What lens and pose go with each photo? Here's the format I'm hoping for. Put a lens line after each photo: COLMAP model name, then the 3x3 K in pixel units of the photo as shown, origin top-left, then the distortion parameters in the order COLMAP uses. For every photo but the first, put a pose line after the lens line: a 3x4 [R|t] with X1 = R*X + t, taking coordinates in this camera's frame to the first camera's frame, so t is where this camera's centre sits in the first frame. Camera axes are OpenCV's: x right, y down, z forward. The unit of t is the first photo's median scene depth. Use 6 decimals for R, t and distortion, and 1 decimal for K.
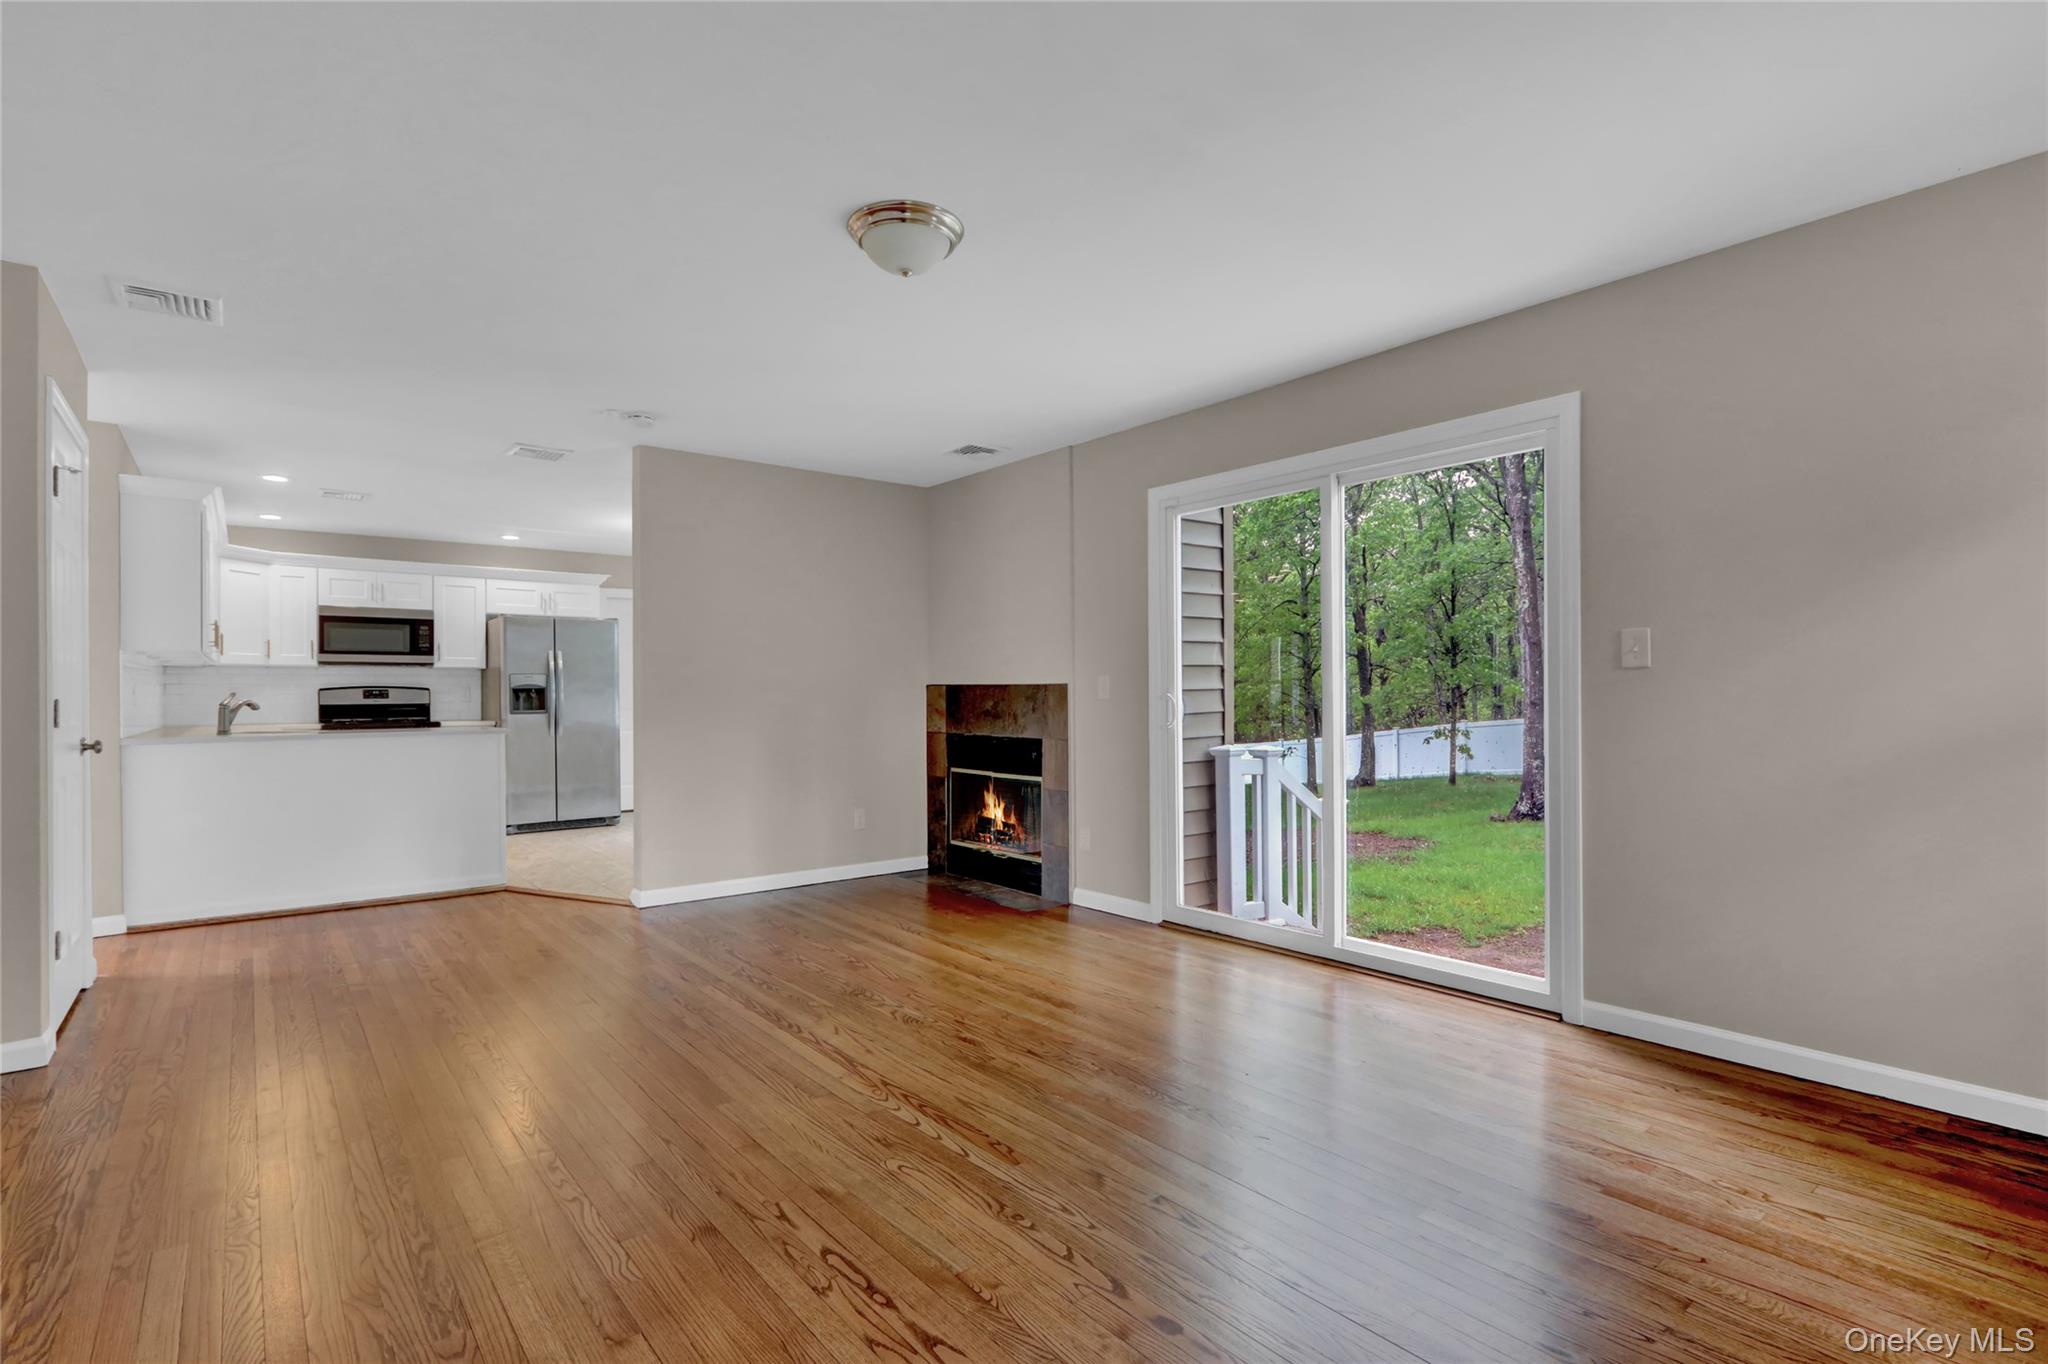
lens RADIAL K [[974.2, 0, 1020.5], [0, 974.2, 692.3], [0, 0, 1]] dist [-0.023007, 0.000035]
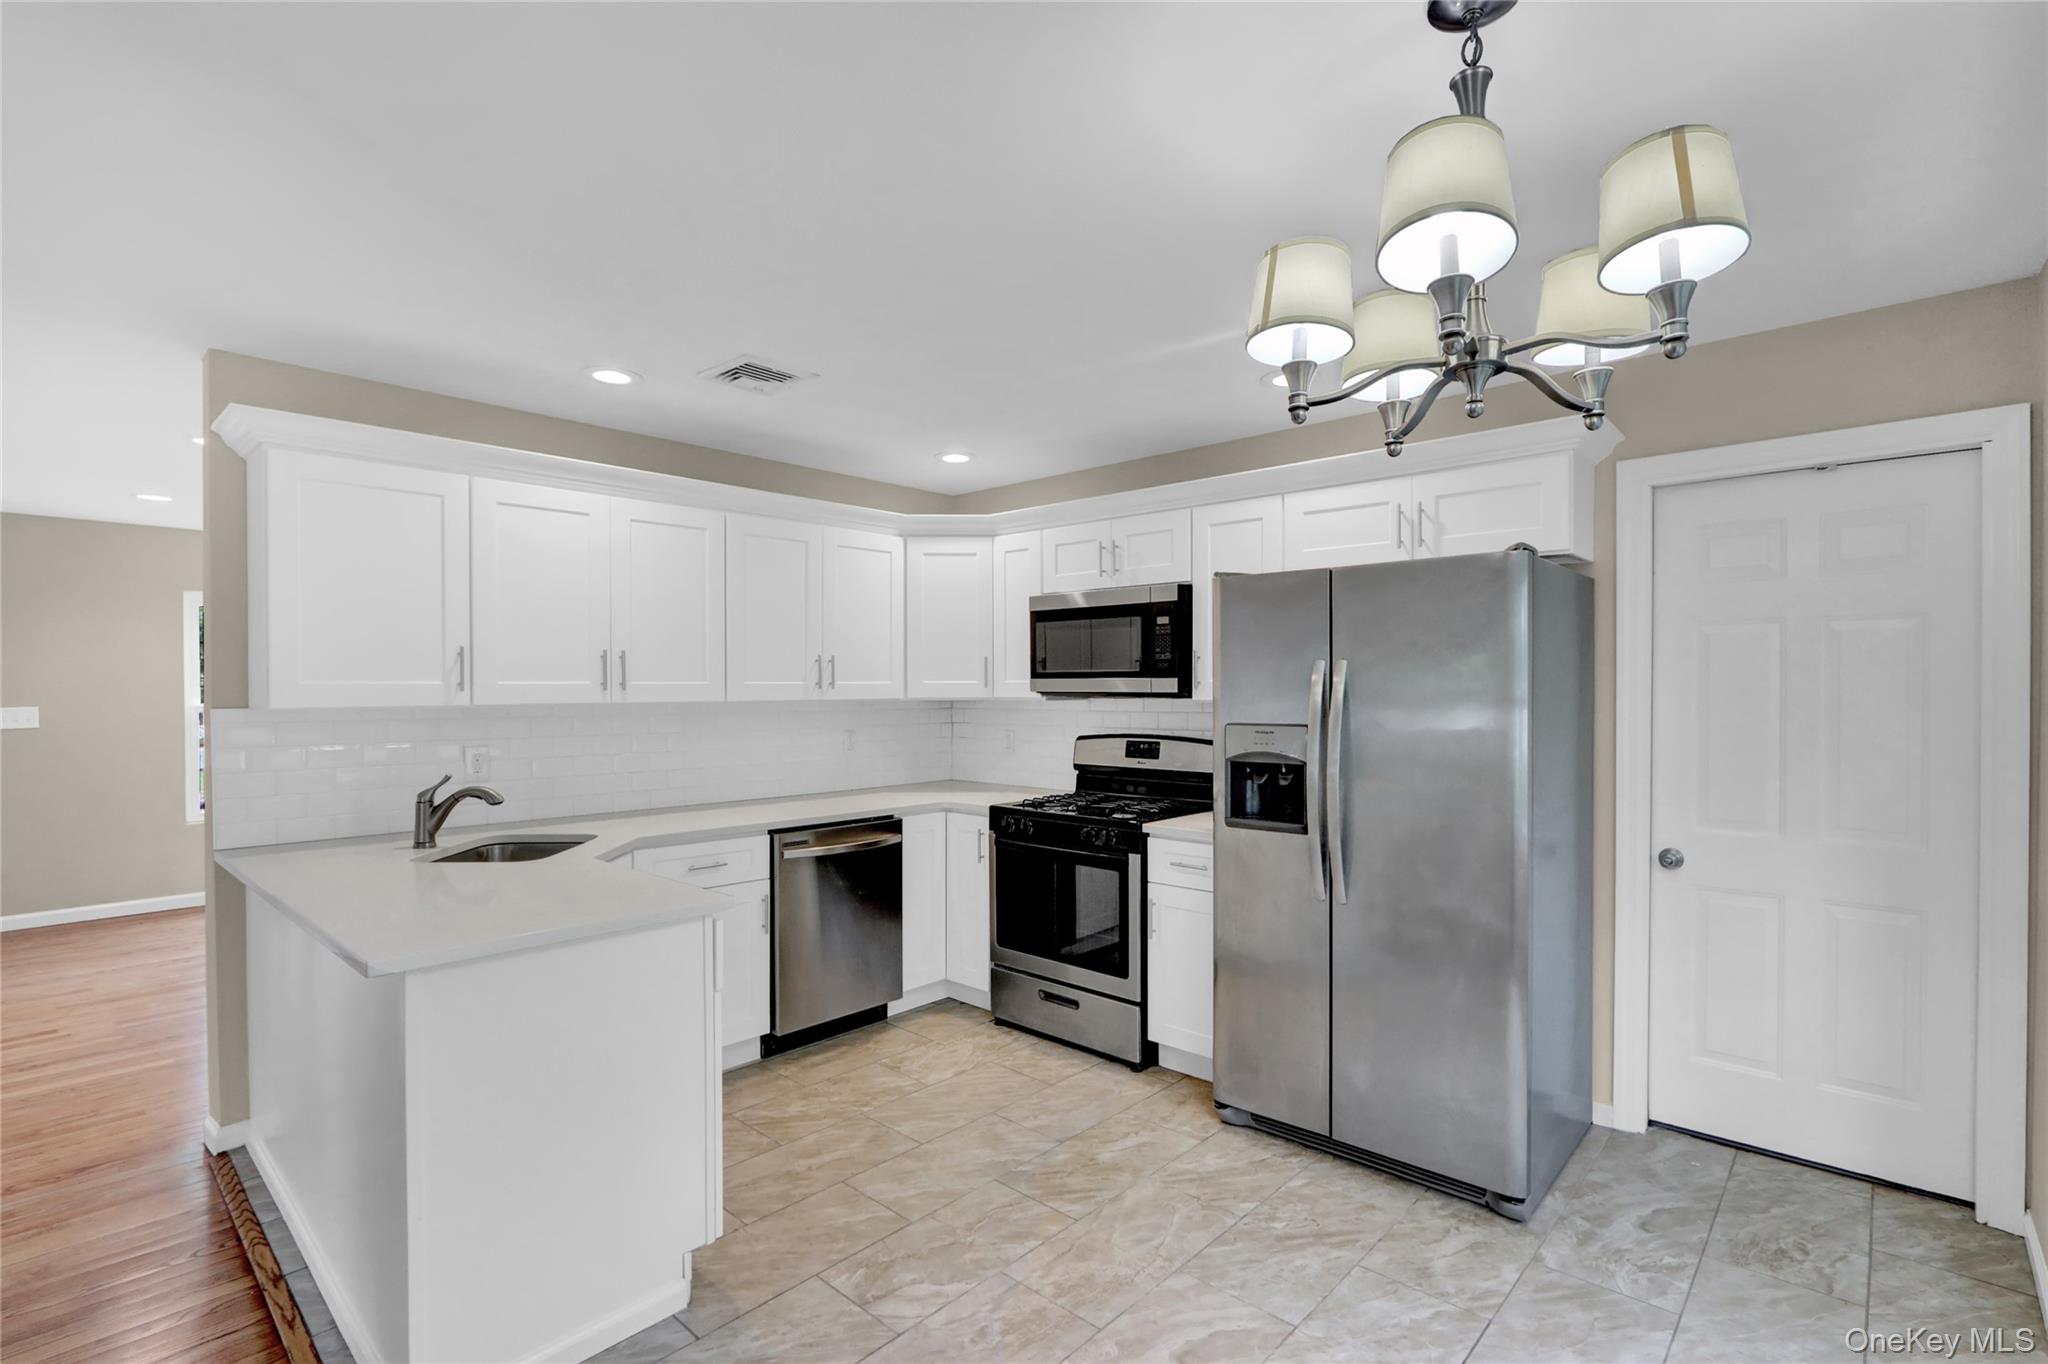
lens RADIAL K [[957.1, 0, 1002.7], [0, 957.1, 696.1], [0, 0, 1]] dist [-0.043939, -0.000023]
pose [[0.128138, 0.013853, -0.991660, -0.107725], [0.004730, 0.999883, 0.014579, -0.024899], [0.991745, -0.006558, 0.128057, 0.594863]]
